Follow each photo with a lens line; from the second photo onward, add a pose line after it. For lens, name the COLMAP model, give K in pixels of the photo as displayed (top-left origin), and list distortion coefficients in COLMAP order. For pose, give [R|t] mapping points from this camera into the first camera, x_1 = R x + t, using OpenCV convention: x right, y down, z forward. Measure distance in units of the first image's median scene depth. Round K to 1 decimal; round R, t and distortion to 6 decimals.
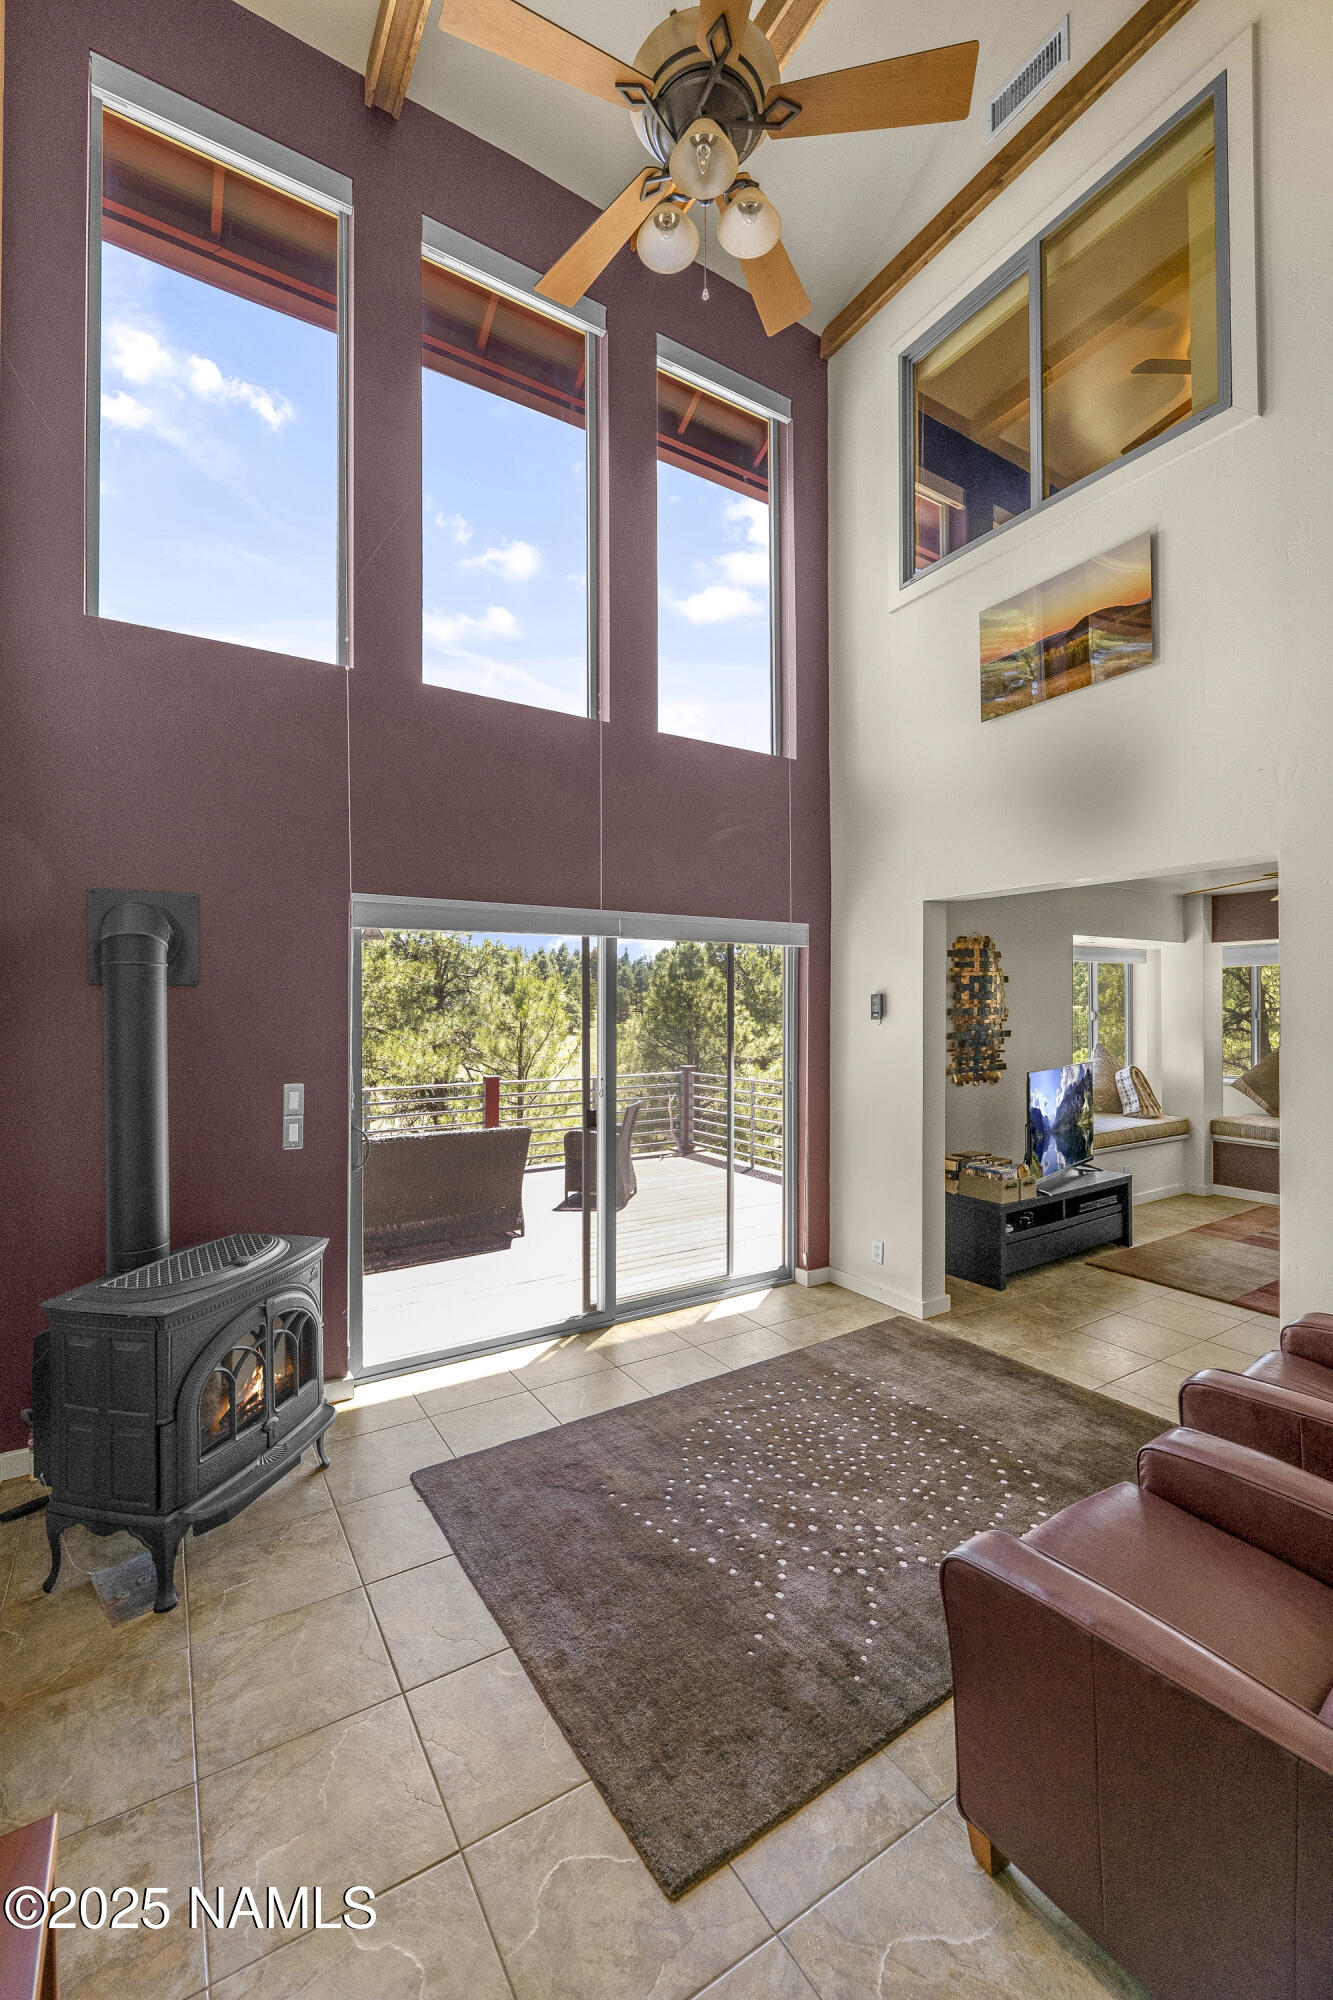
lens RADIAL K [[824.6, 0, 675.8], [0, 824.6, 1011.9], [0, 0, 1]] dist [-0.008782, 0.000399]
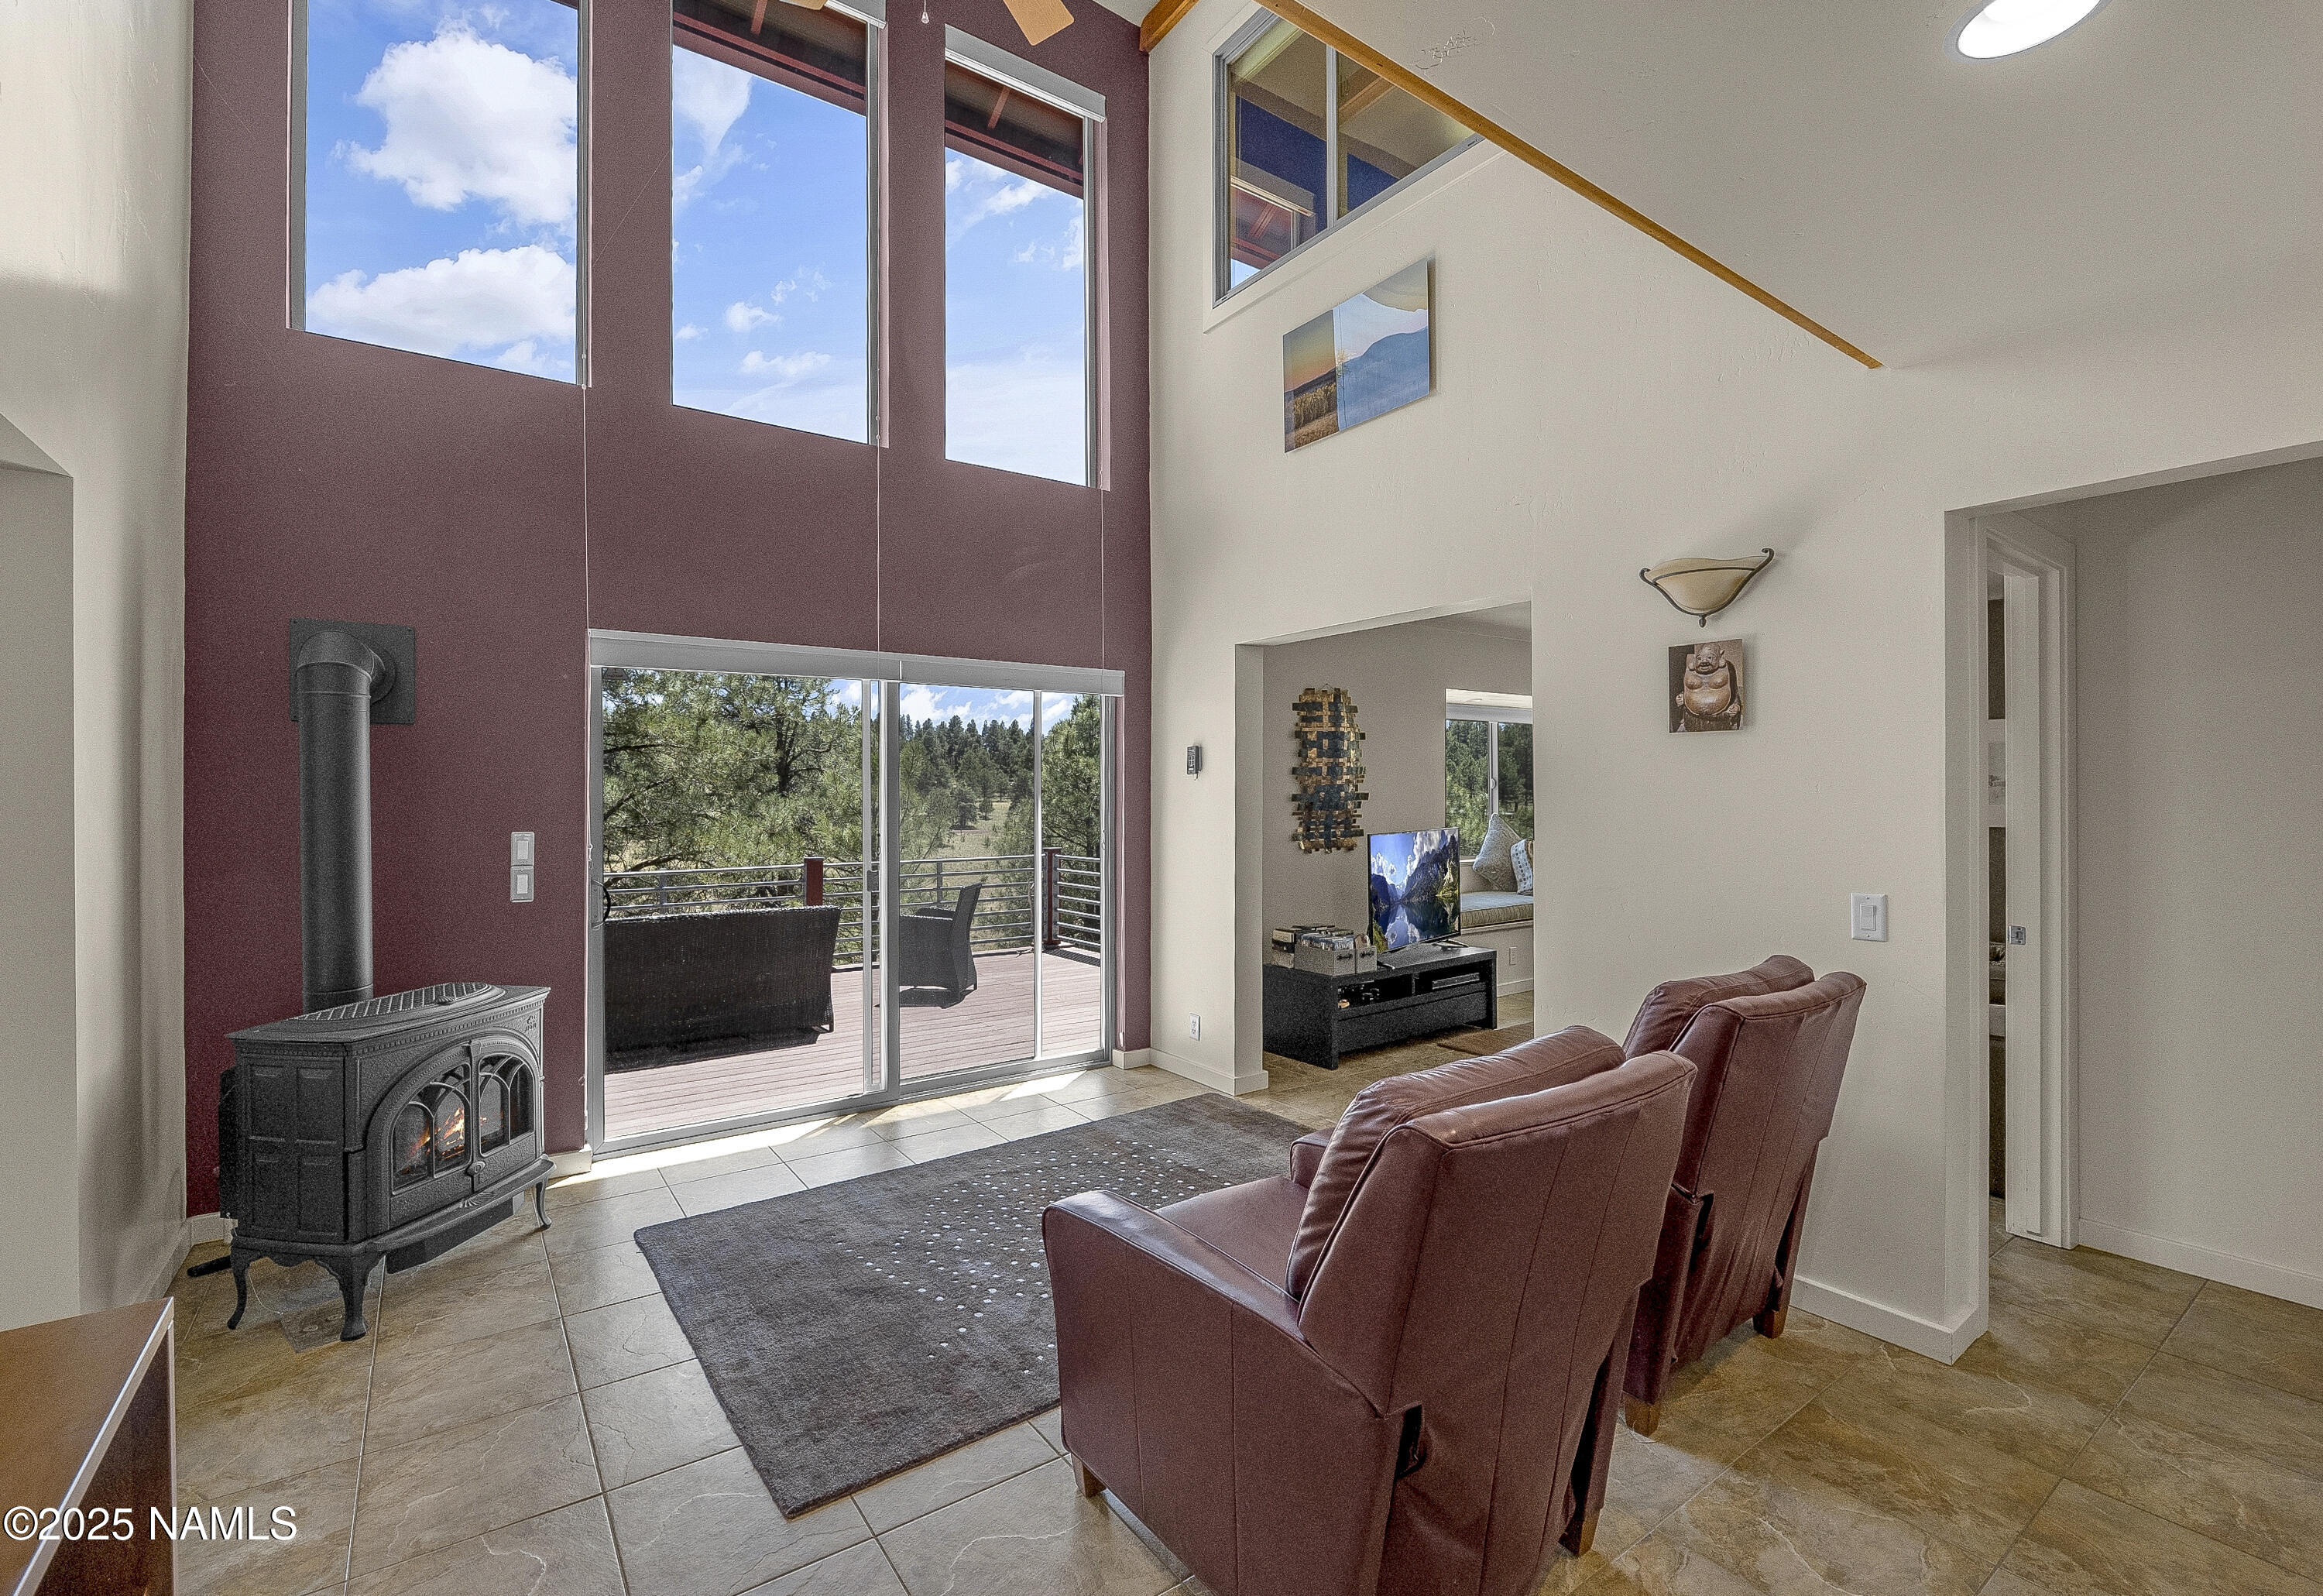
lens RADIAL K [[1013.9, 0, 1141.5], [0, 1013.9, 801.9], [0, 0, 1]] dist [-0.007995, -0.000521]
pose [[0.999180, -0.001226, 0.040464, 0.133552], [0.001252, 0.999999, -0.000607, 0.038318], [-0.040463, 0.000658, 0.999181, -0.121970]]
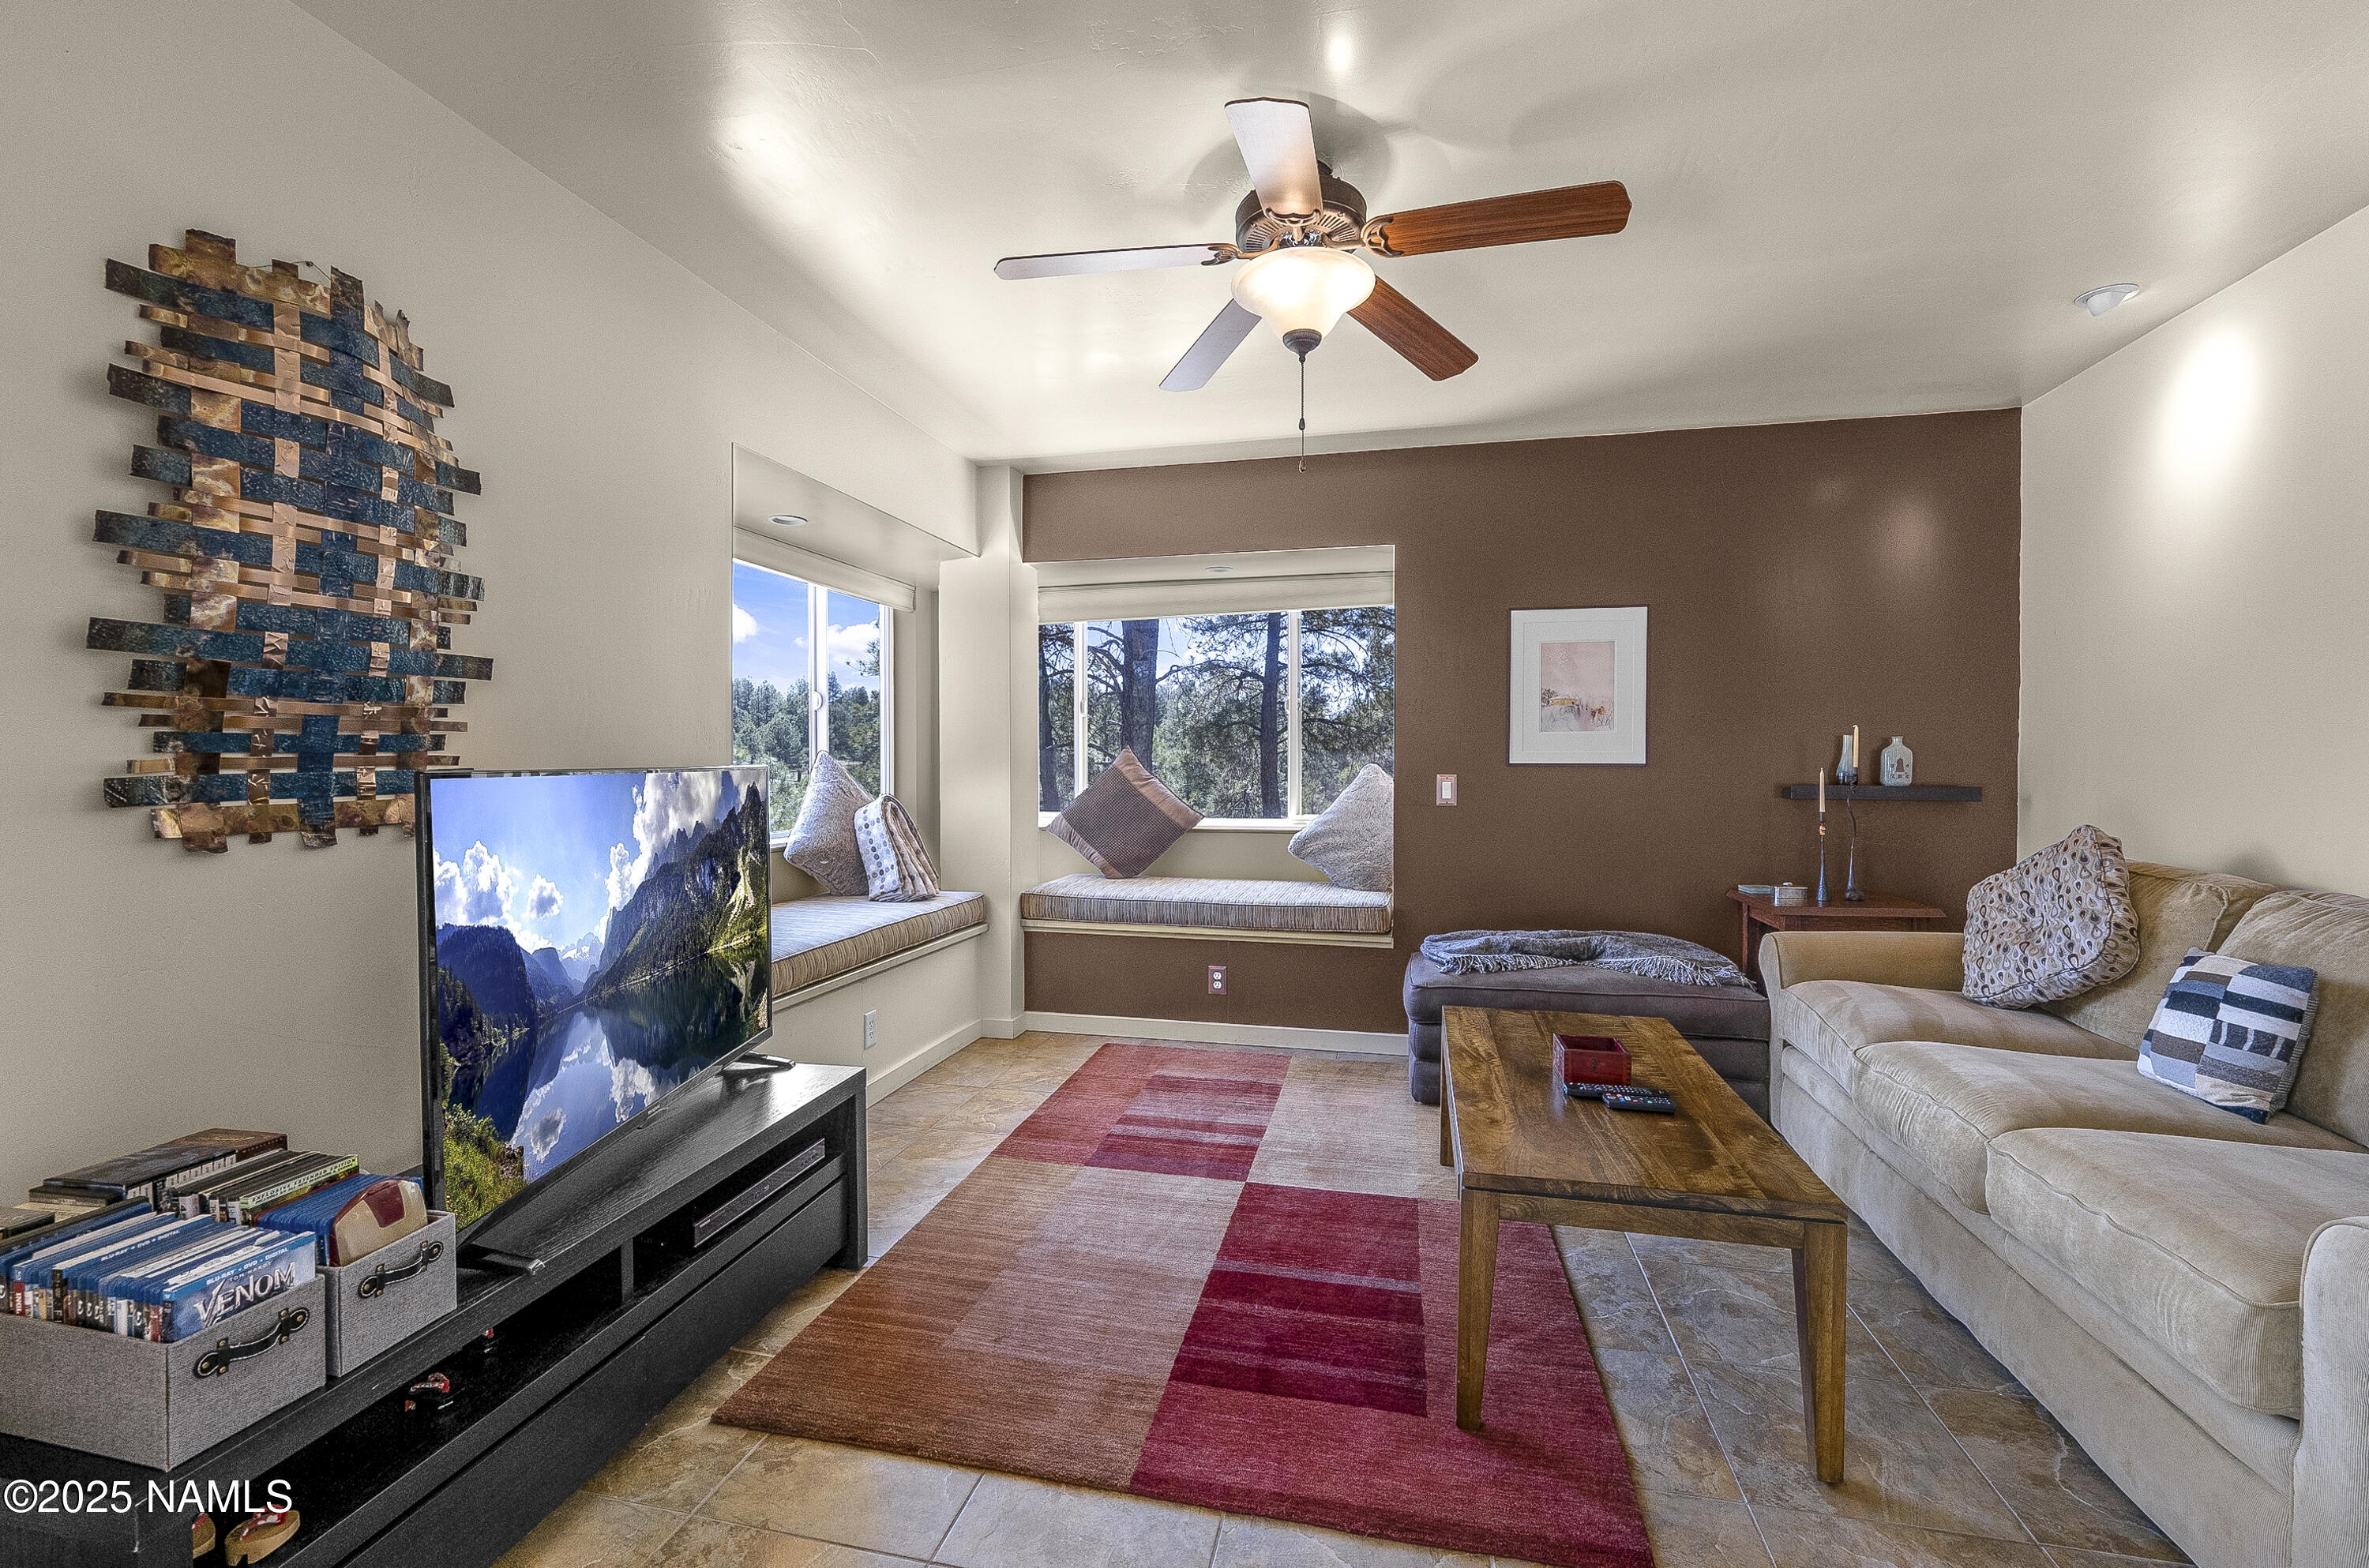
lens RADIAL K [[971.9, 0, 1176.0], [0, 971.9, 783.0], [0, 0, 1]] dist [-0.017528, 0.000225]
pose [[0.718974, -0.004294, 0.695024, 0.405921], [-0.005128, 0.999921, 0.011482, 0.073697], [-0.695018, -0.011819, 0.718895, 0.680970]]
